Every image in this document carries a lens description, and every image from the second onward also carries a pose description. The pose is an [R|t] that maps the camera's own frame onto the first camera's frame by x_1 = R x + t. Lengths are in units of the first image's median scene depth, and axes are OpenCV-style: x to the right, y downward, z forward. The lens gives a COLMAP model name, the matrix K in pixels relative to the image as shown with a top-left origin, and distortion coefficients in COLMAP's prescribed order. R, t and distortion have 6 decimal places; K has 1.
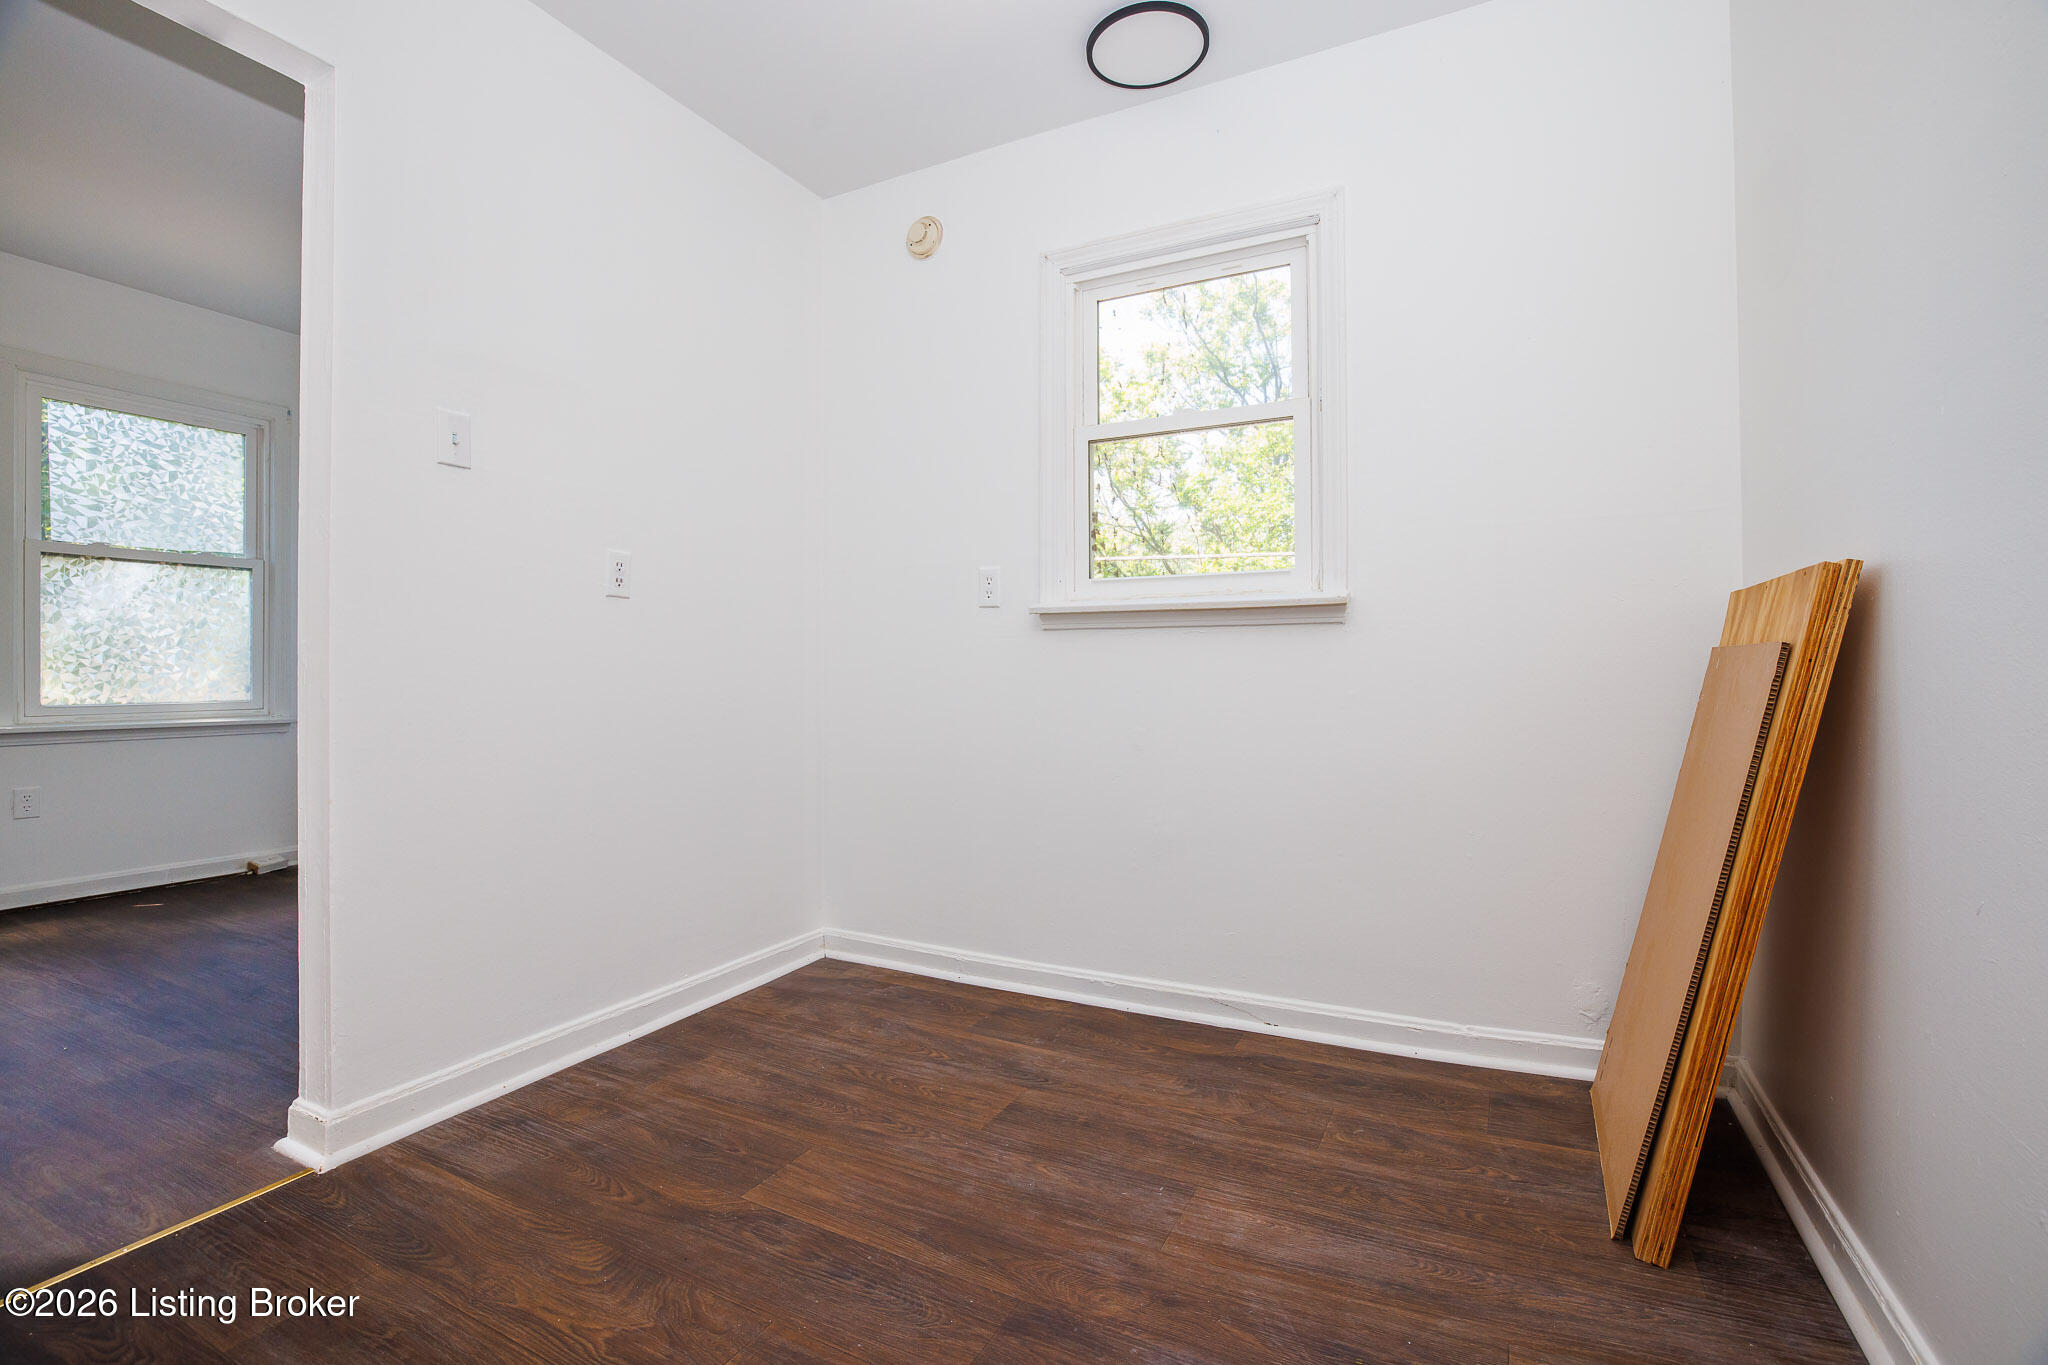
lens RADIAL K [[908.5, 0, 1032.7], [0, 908.5, 663.7], [0, 0, 1]] dist [-0.043783, 0.016834]
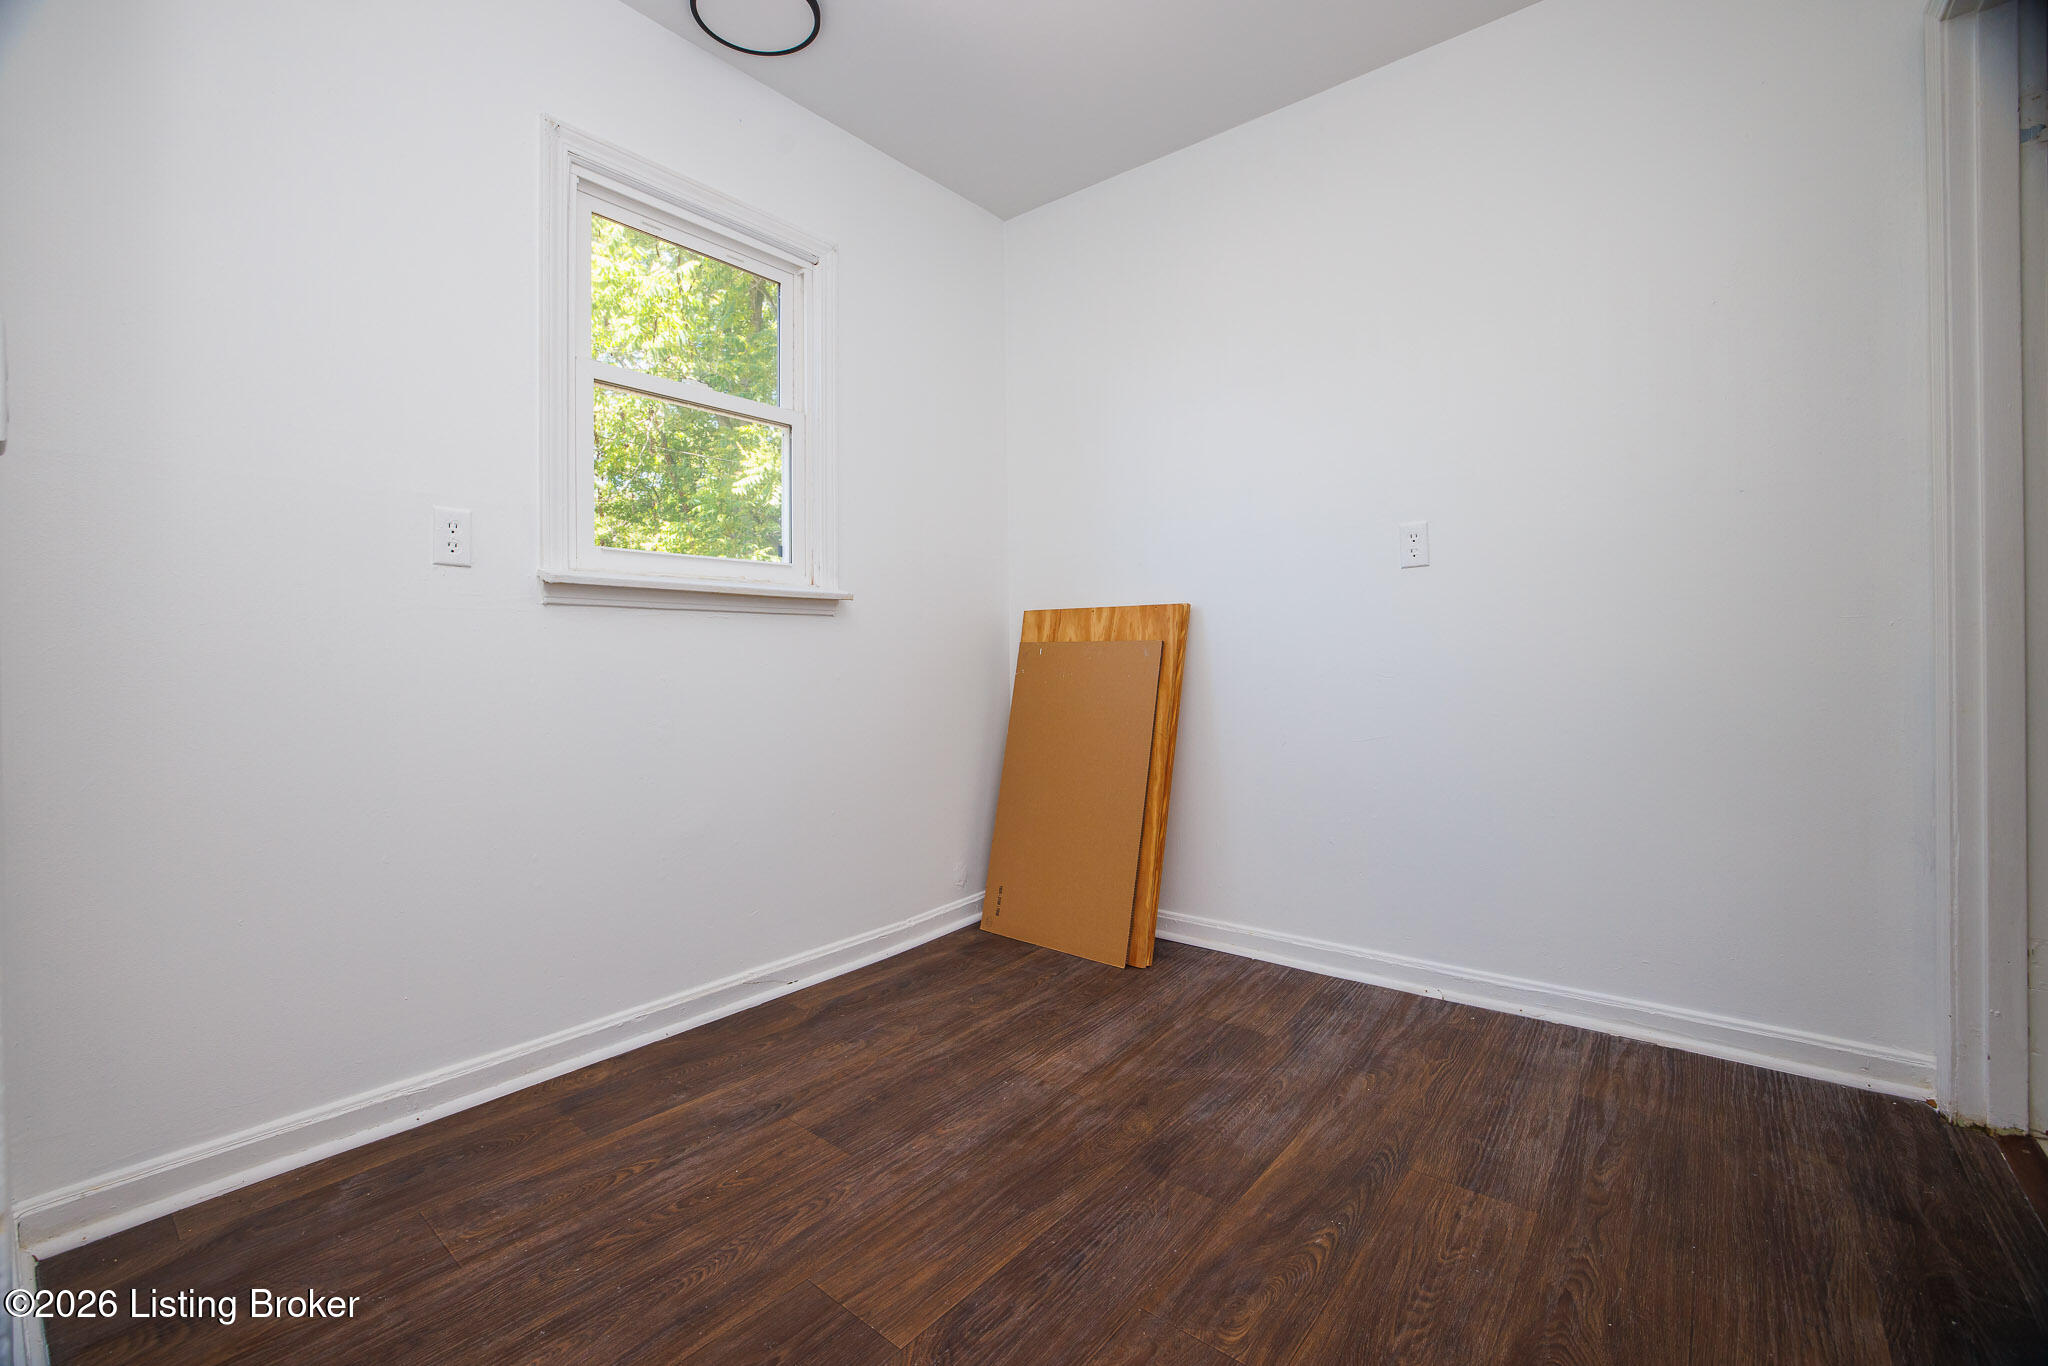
lens RADIAL K [[876.7, 0, 994.0], [0, 876.7, 656.2], [0, 0, 1]] dist [-0.022885, 0.000496]
pose [[0.219067, 0.009340, 0.975665, -0.852392], [-0.006039, 0.999948, -0.008217, 0.017879], [-0.975691, -0.004092, 0.219112, 0.639614]]
